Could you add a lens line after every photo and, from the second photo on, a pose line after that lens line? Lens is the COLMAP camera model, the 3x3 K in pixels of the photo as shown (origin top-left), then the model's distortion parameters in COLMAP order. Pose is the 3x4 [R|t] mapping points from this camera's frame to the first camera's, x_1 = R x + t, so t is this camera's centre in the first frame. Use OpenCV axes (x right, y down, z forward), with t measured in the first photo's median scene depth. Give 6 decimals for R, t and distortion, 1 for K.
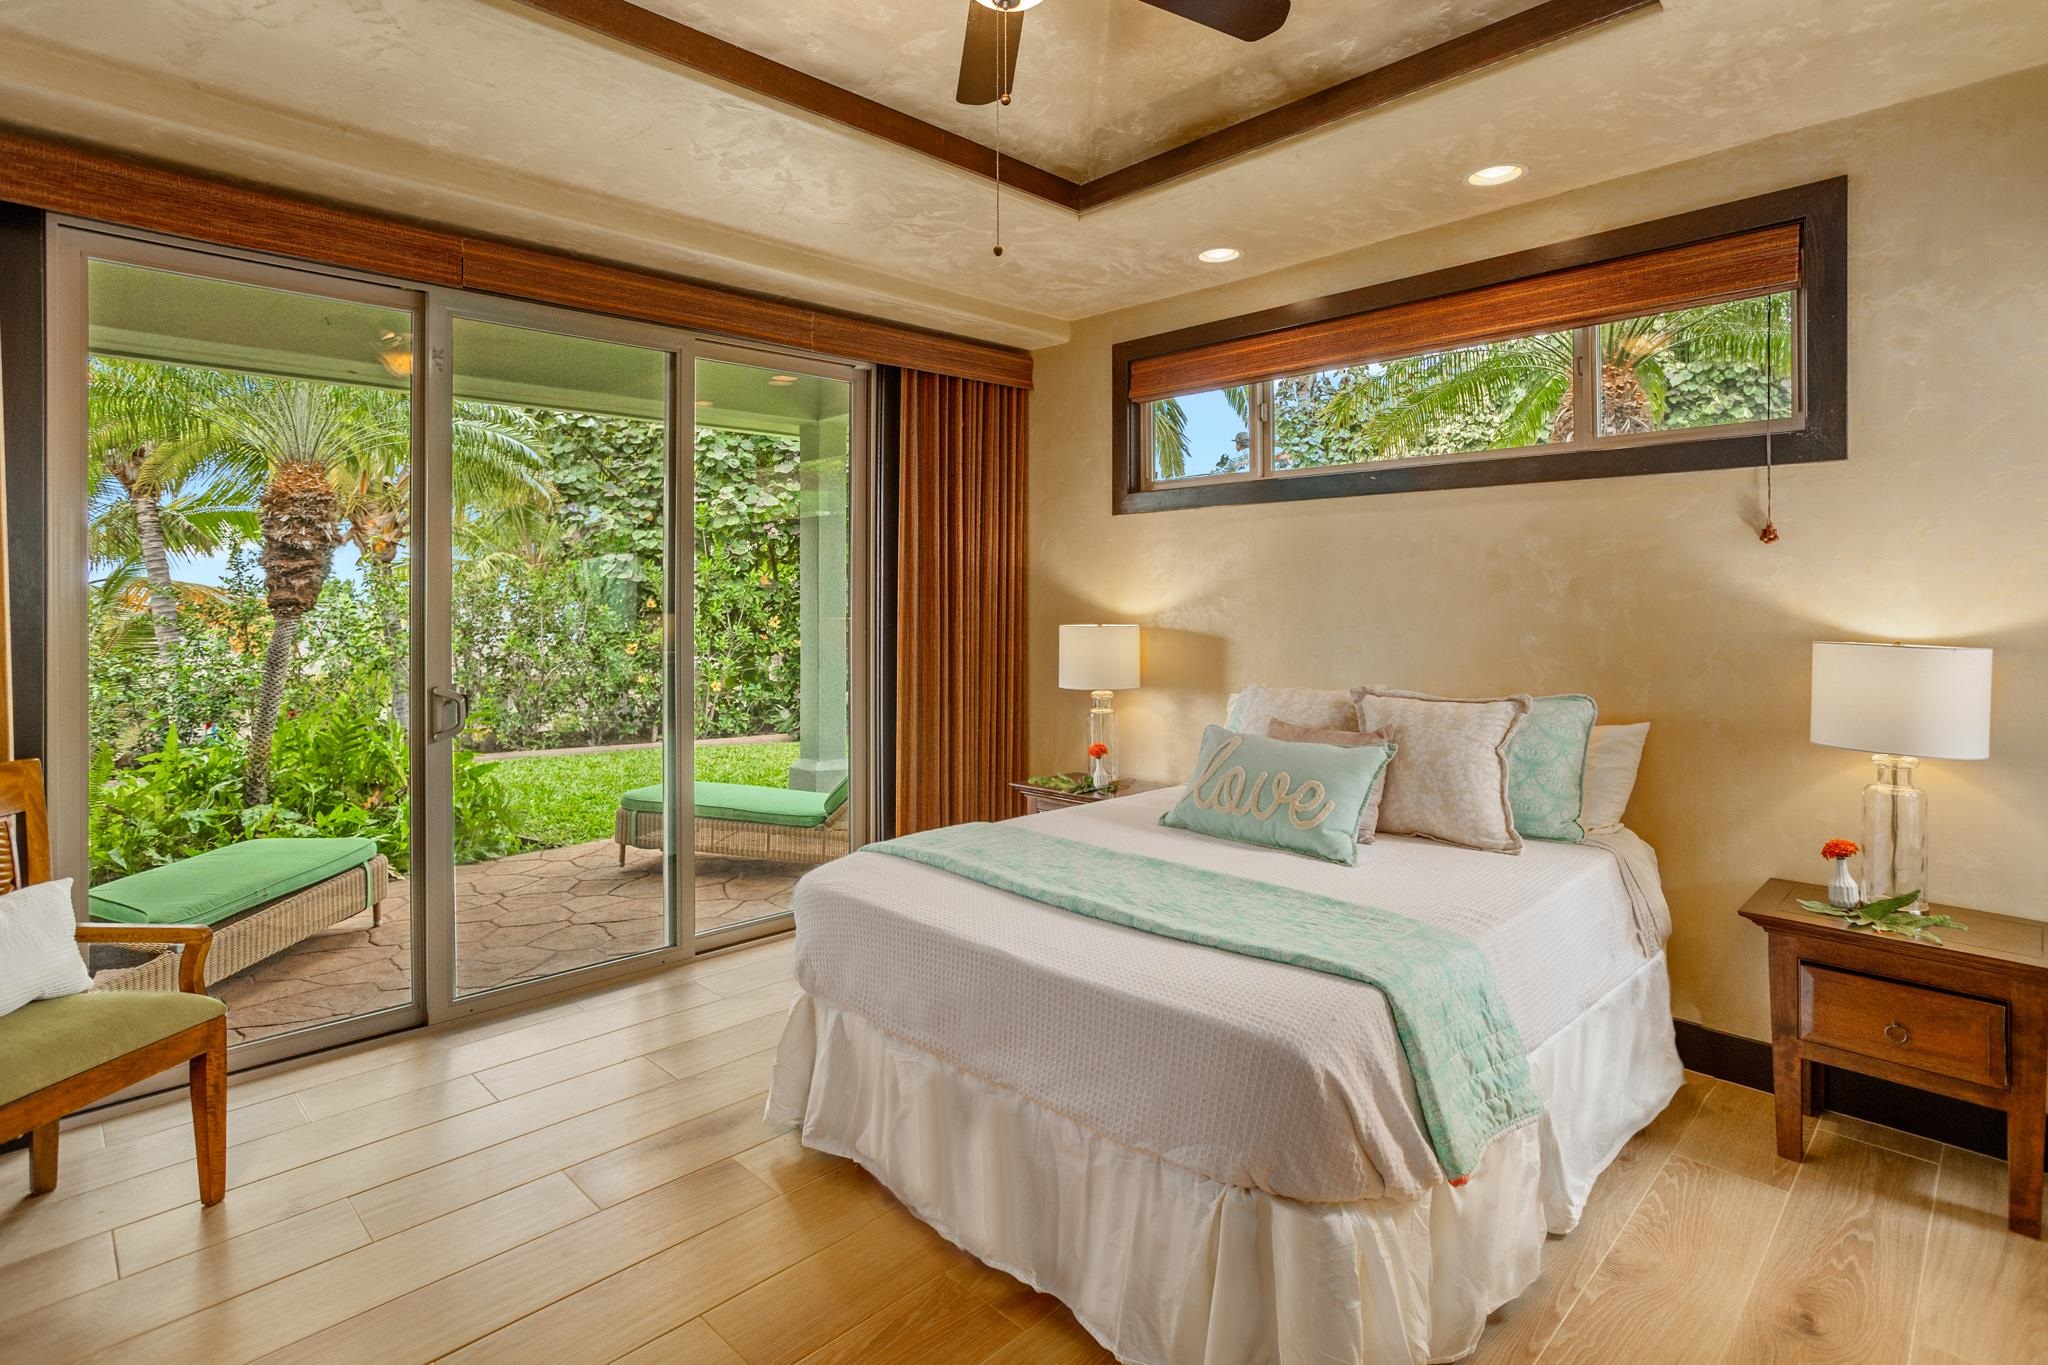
lens RADIAL K [[1026.8, 0, 1023.5], [0, 1026.8, 591.1], [0, 0, 1]] dist [0.000070, 0.000046]
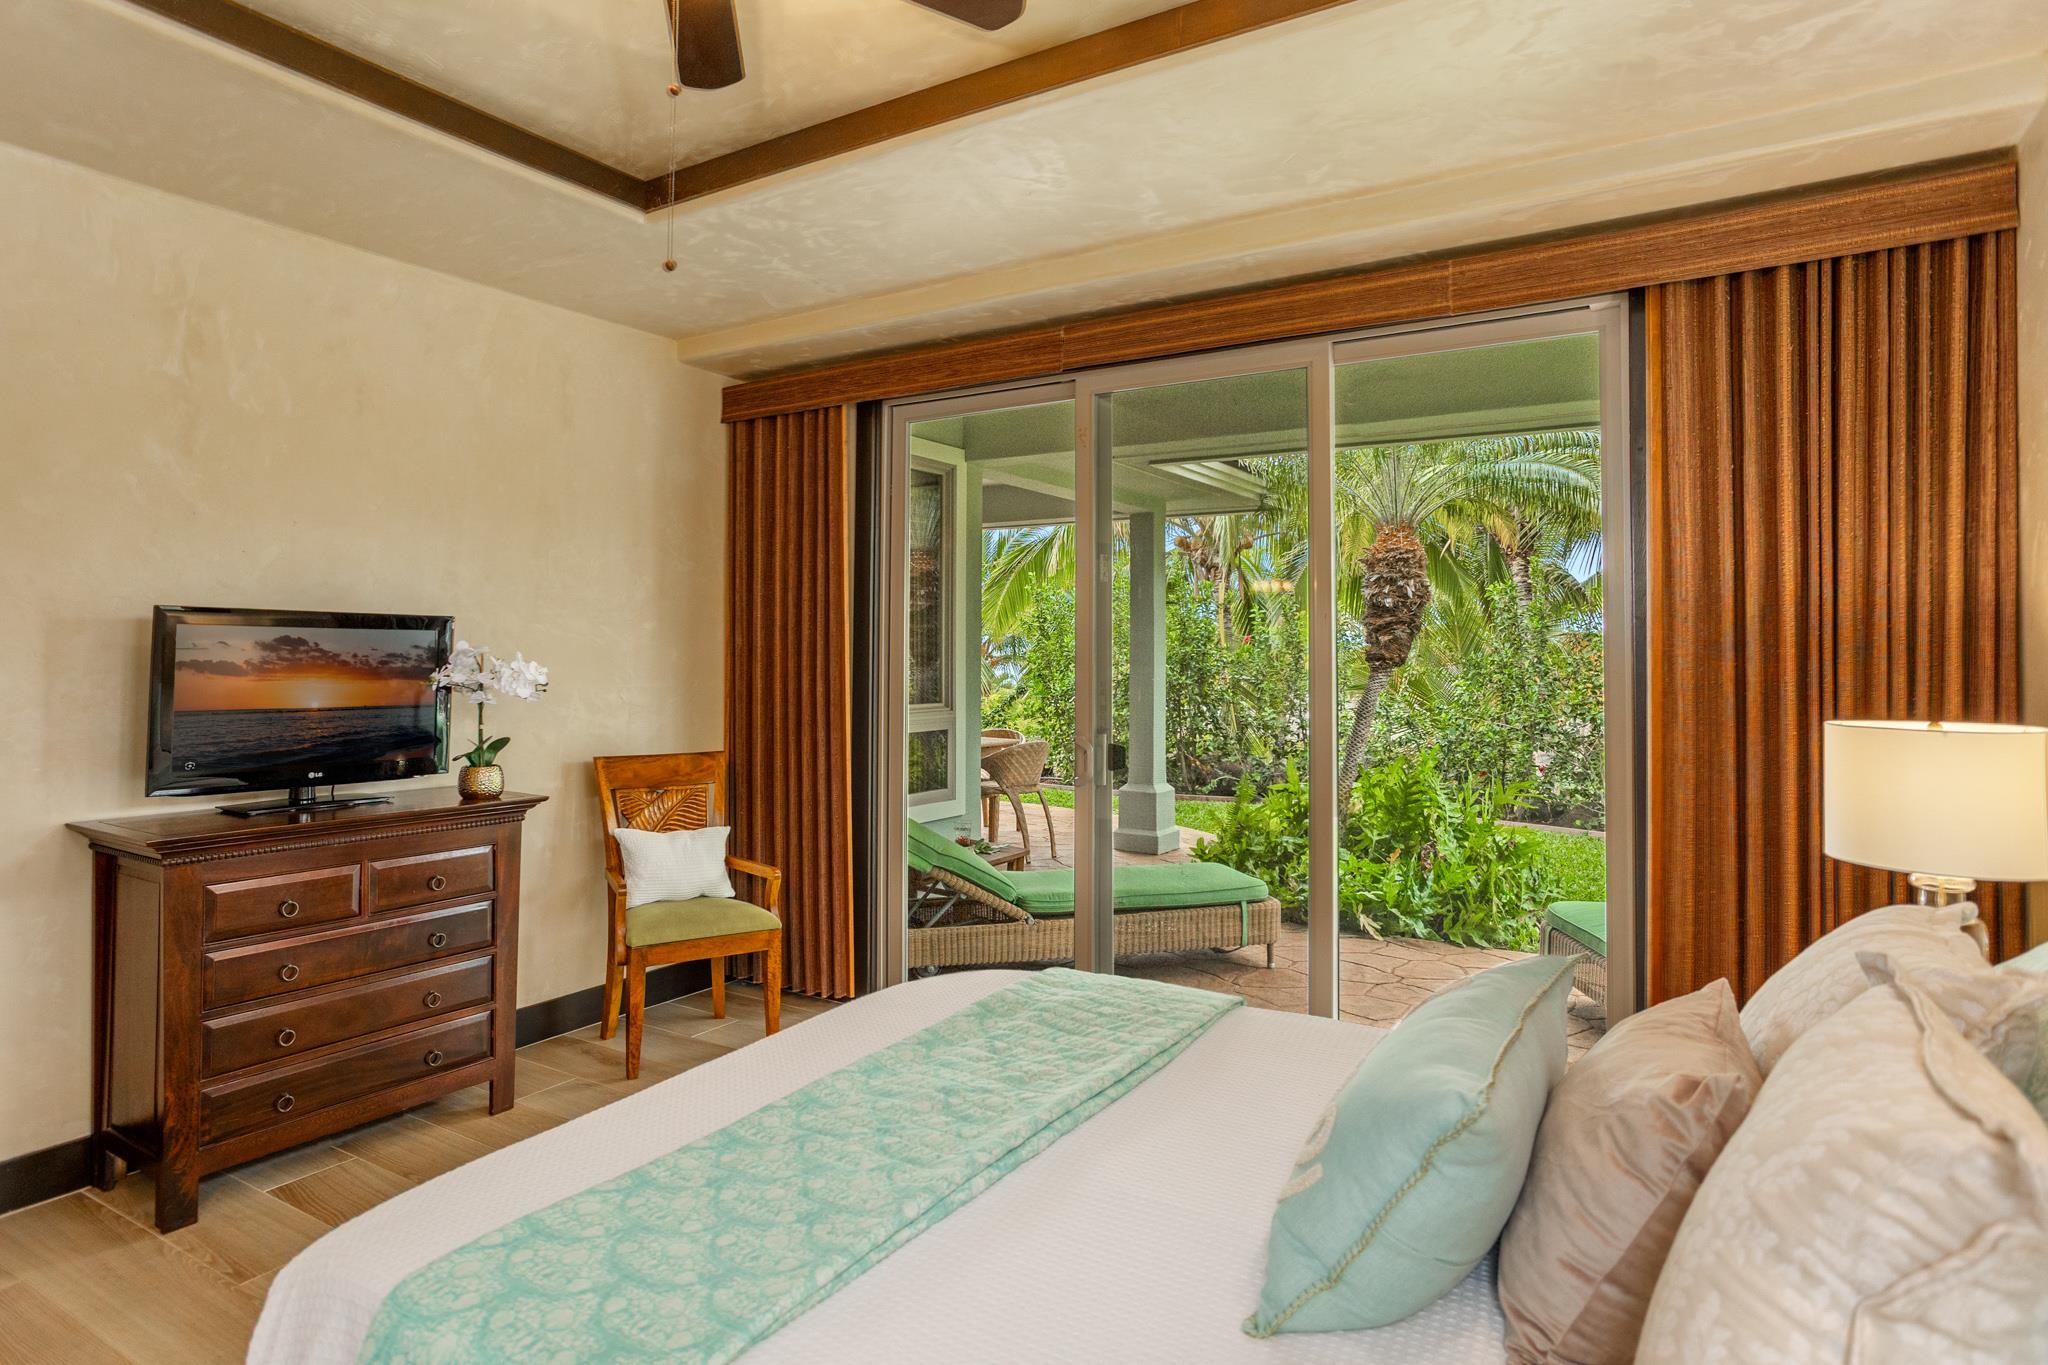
lens RADIAL K [[1165.1, 0, 1023.0], [0, 1165.1, 640.7], [0, 0, 1]] dist [0.000971, 0.000543]
pose [[0.234412, -0.002339, -0.972135, 0.378005], [-0.002751, 0.999992, -0.003070, -0.001480], [0.972133, 0.003394, 0.234403, 0.376598]]
